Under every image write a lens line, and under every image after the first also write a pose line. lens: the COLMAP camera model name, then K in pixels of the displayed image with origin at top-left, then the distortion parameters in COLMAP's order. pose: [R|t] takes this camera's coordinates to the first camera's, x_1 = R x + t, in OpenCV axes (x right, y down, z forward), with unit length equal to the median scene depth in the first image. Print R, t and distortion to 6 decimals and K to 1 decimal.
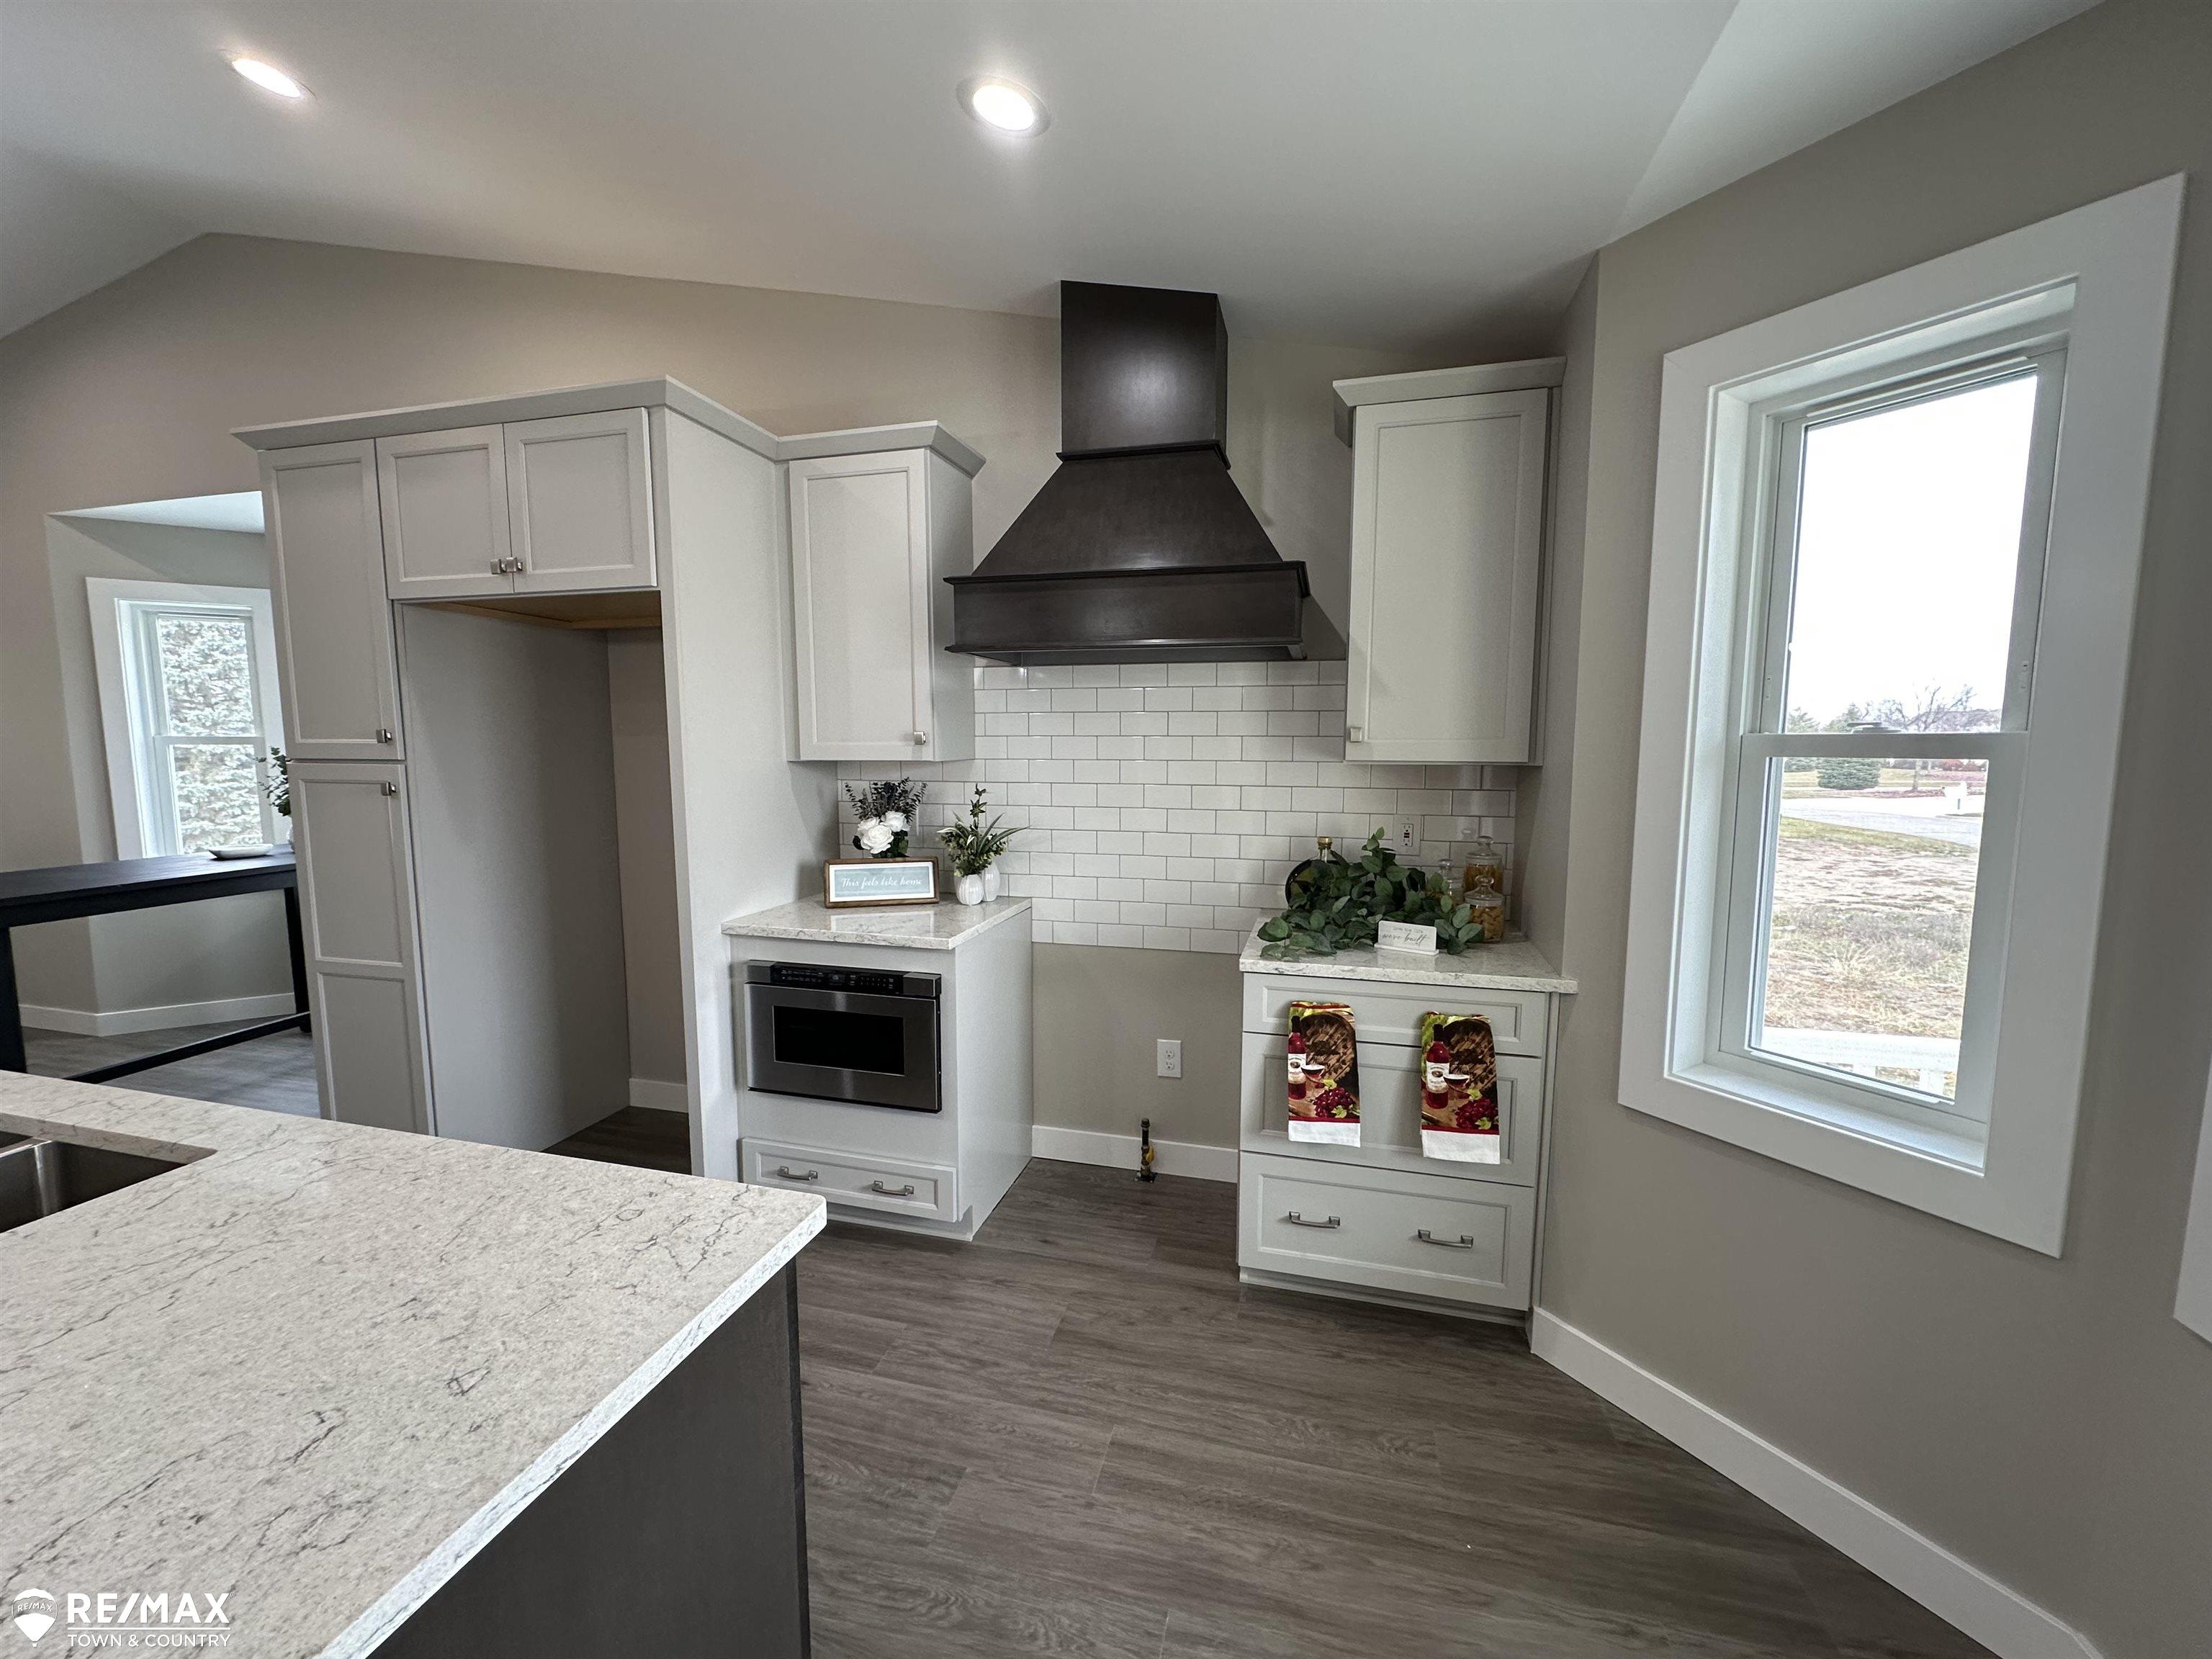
lens RADIAL K [[885.0, 0, 1106.0], [0, 885.0, 829.5], [0, 0, 1]] dist [0.000847, -0.000290]
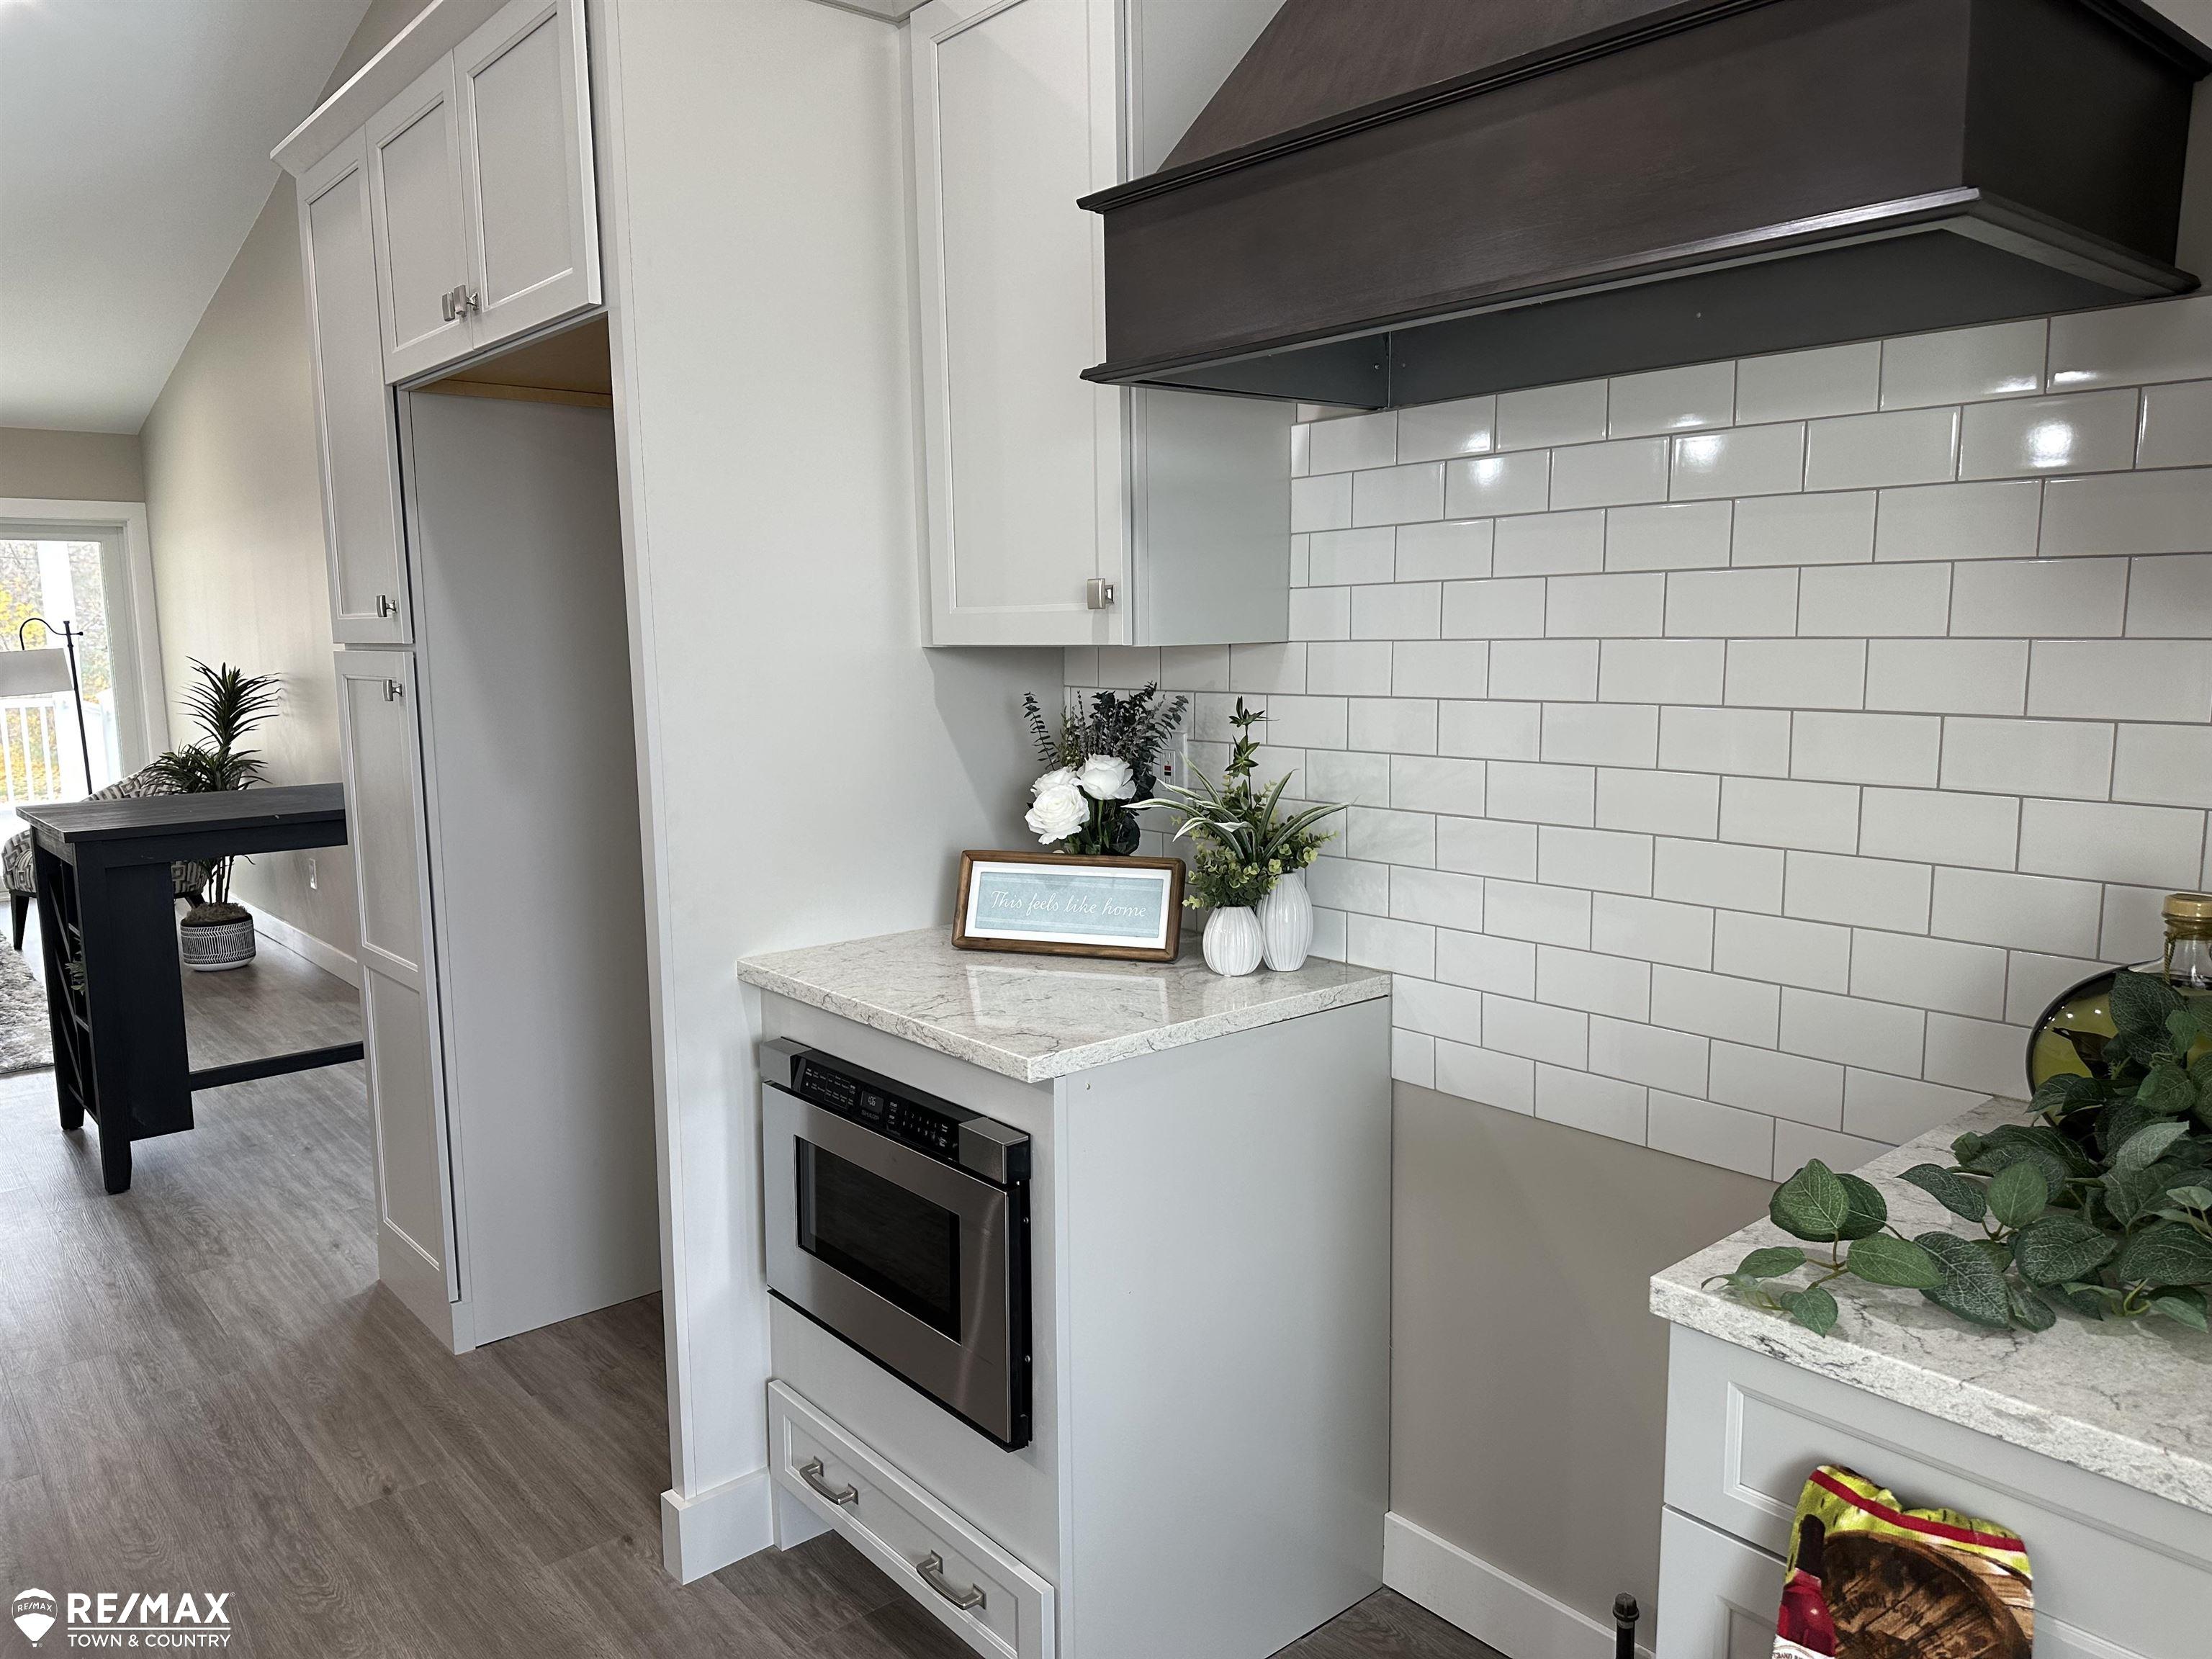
lens RADIAL K [[1545.3, 0, 1106.0], [0, 1545.3, 829.5], [0, 0, 1]] dist [0.080533, -0.092804]
pose [[0.818046, 0.063870, -0.571595, 0.246948], [-0.045188, 0.997880, 0.046830, -0.021342], [0.573375, -0.012480, 0.819198, 0.366269]]
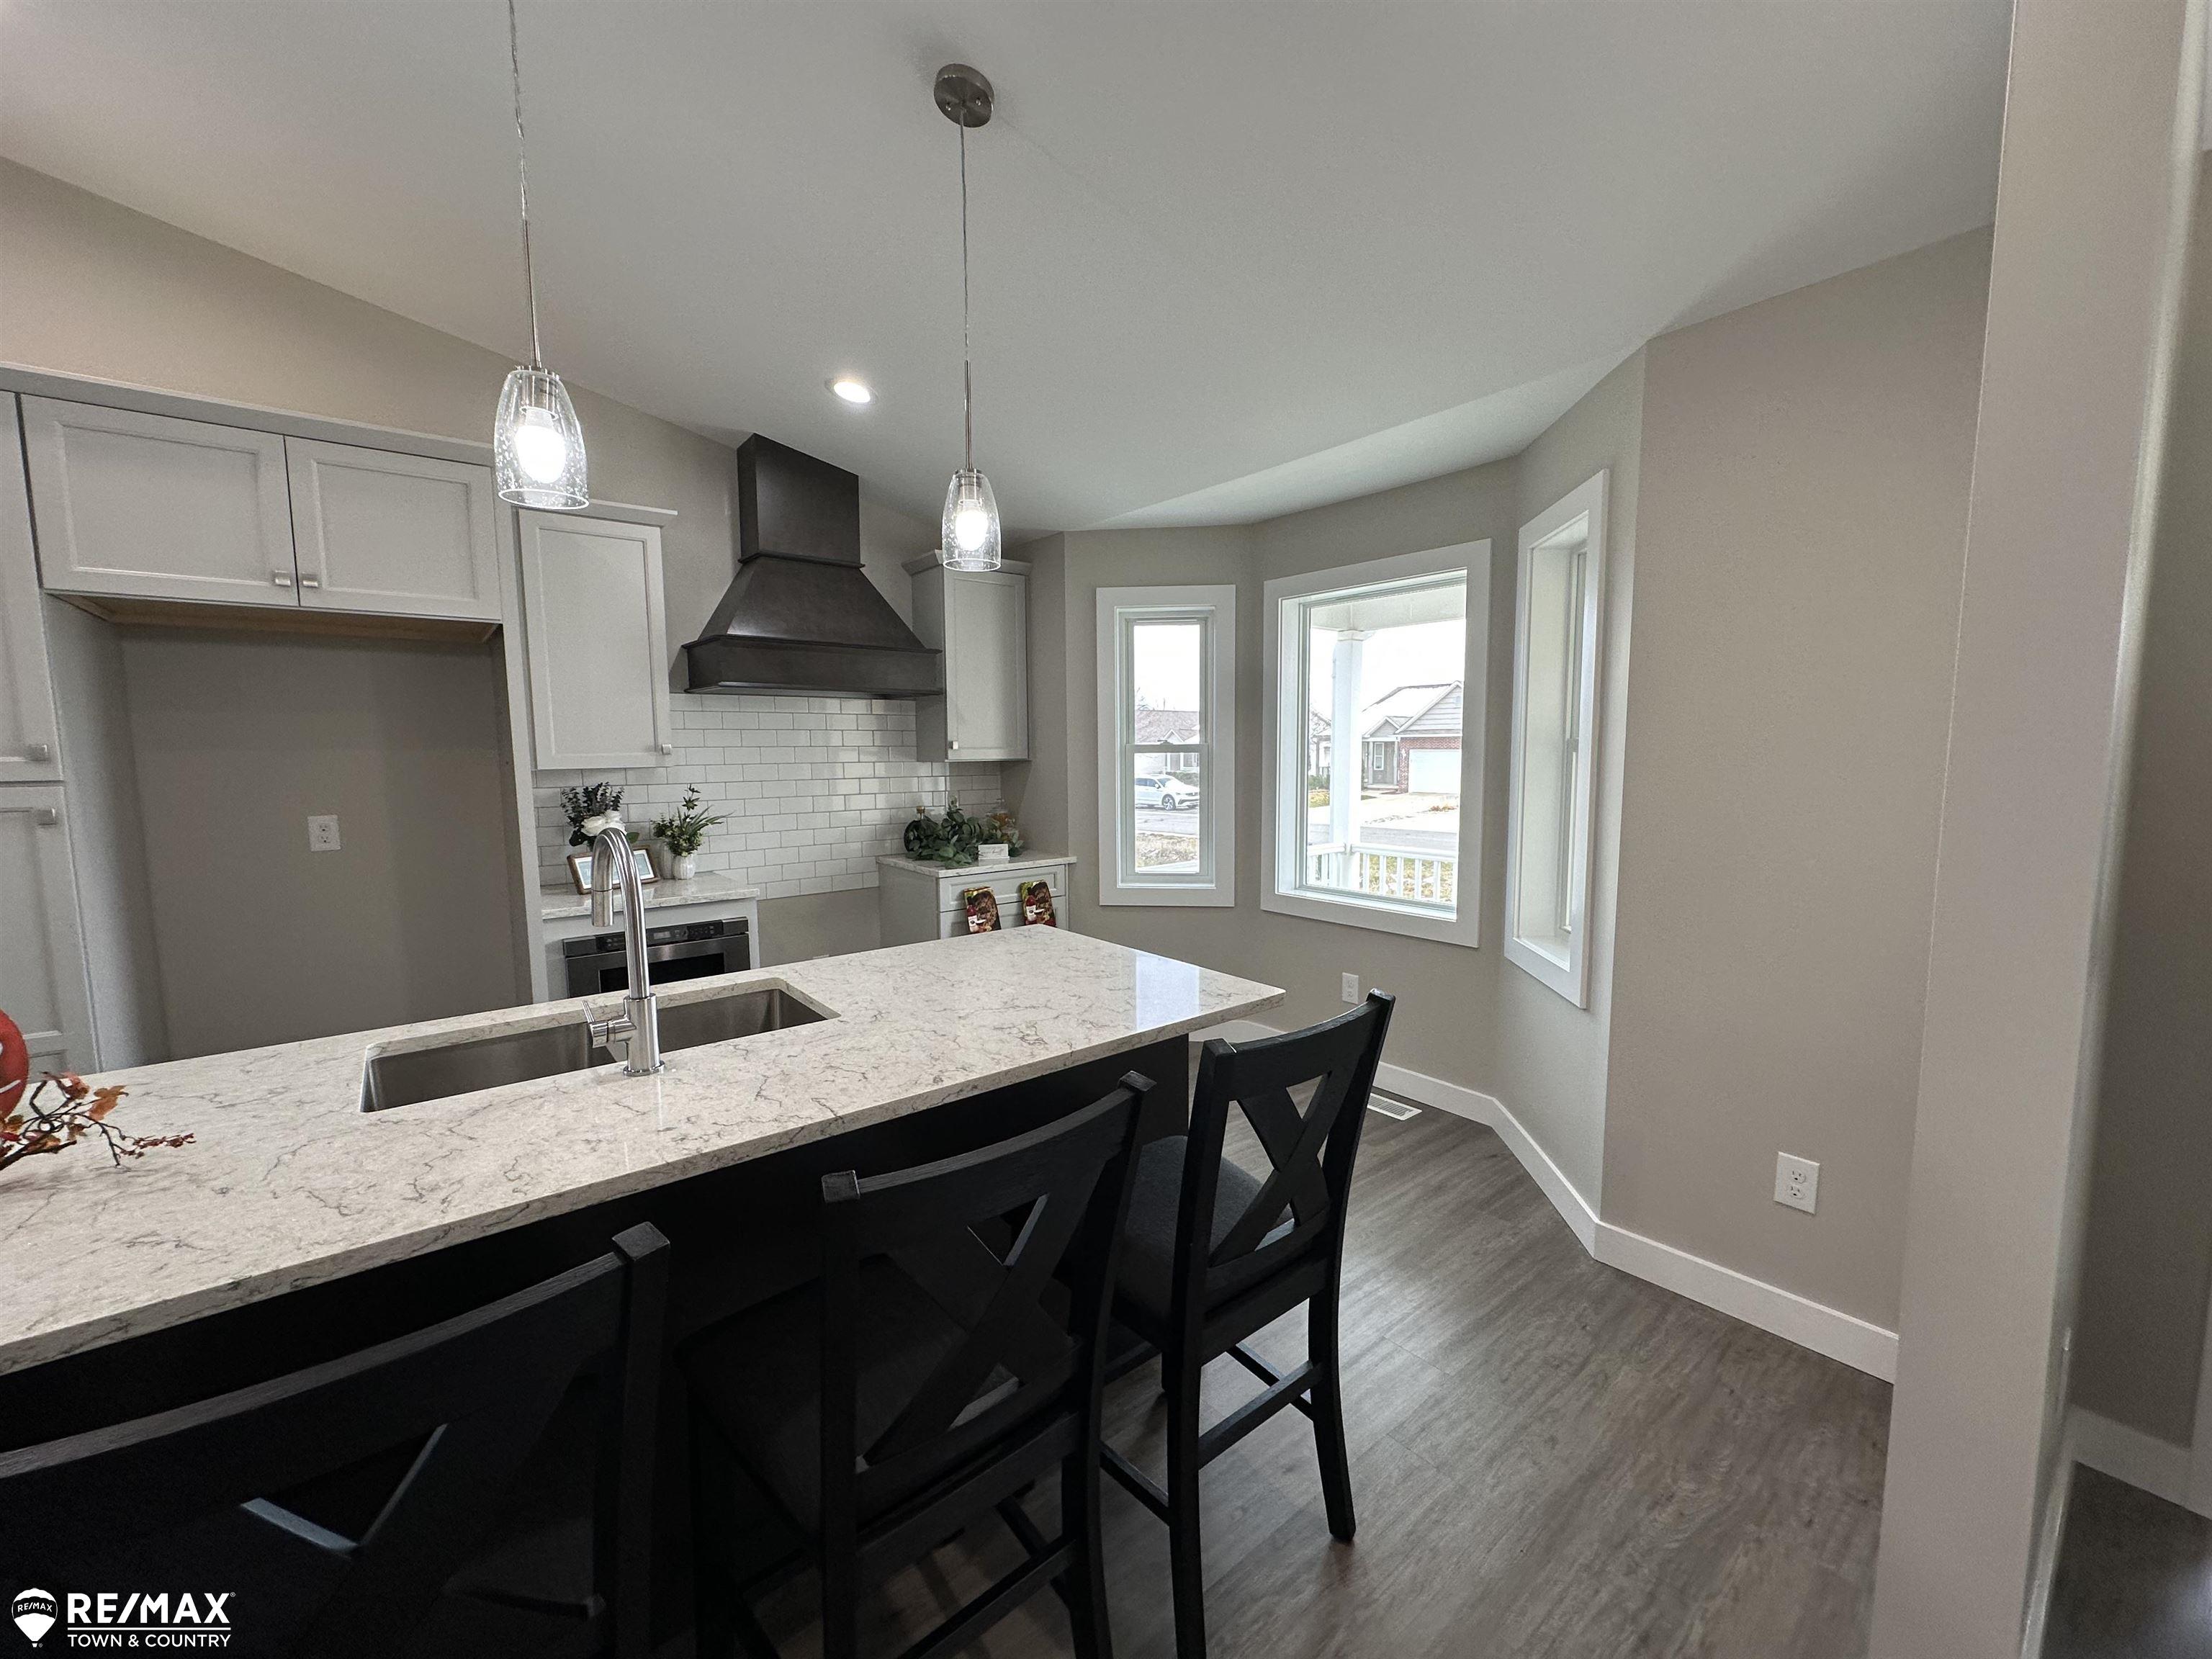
lens RADIAL K [[885.0, 0, 1106.0], [0, 885.0, 829.5], [0, 0, 1]] dist [0.000847, -0.000290]
pose [[0.591873, -0.082460, 0.801802, -0.887086], [0.088566, 0.995383, 0.036992, 0.022114], [-0.801150, 0.049118, 0.596444, -0.280306]]
